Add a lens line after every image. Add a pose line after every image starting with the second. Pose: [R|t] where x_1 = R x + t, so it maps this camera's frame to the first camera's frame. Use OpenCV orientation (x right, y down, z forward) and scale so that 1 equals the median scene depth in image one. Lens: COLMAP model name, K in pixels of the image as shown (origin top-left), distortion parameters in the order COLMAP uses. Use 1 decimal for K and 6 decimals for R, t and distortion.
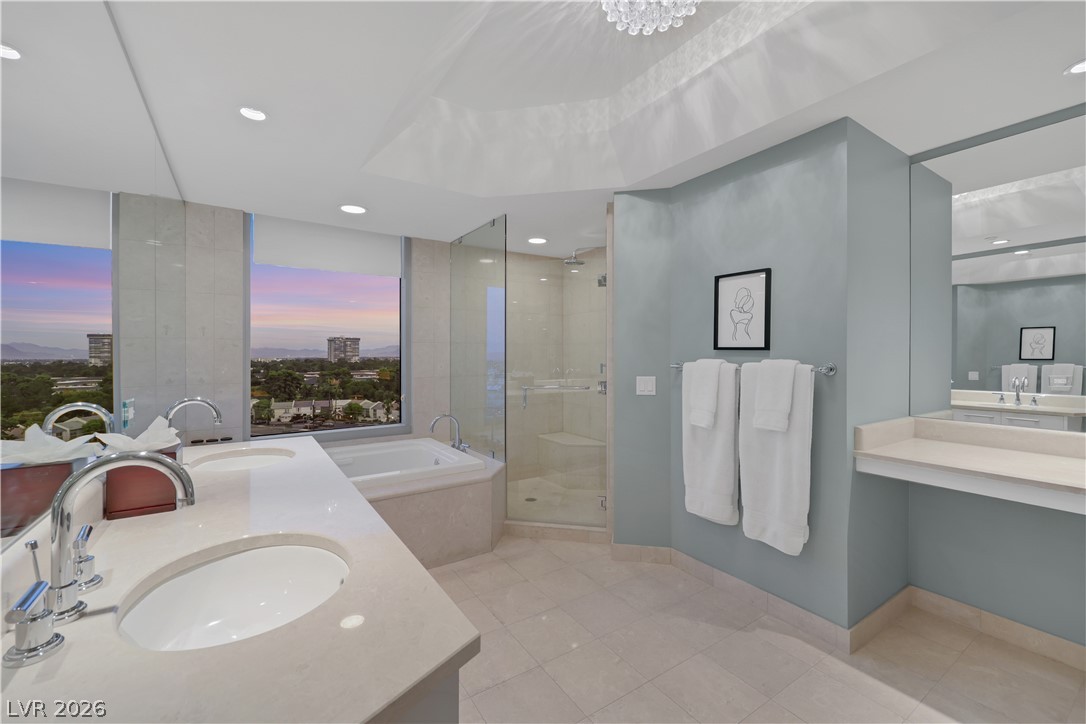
lens RADIAL K [[441.2, 0, 549.4], [0, 441.2, 356.6], [0, 0, 1]] dist [0.002439, 0.000380]
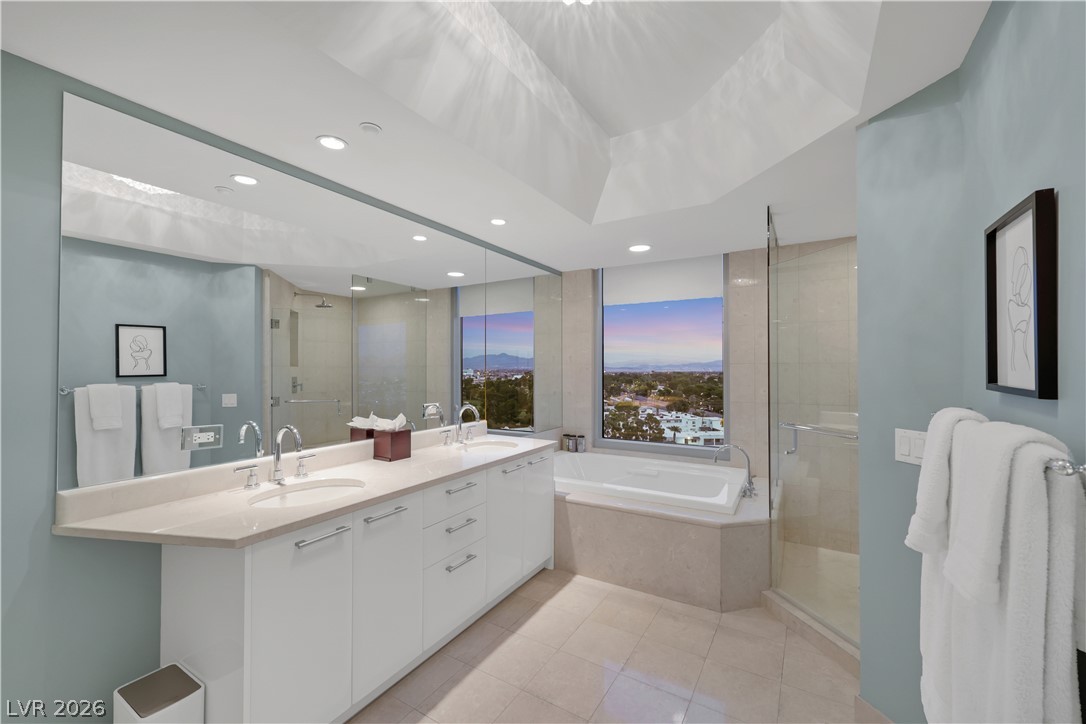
lens RADIAL K [[441.2, 0, 546.2], [0, 441.2, 353.5], [0, 0, 1]] dist [0.002439, 0.000380]
pose [[0.445382, -0.033647, -0.894708, 0.516630], [-0.014452, 0.998893, -0.044759, -0.009649], [0.895224, 0.032865, 0.444403, 0.330879]]
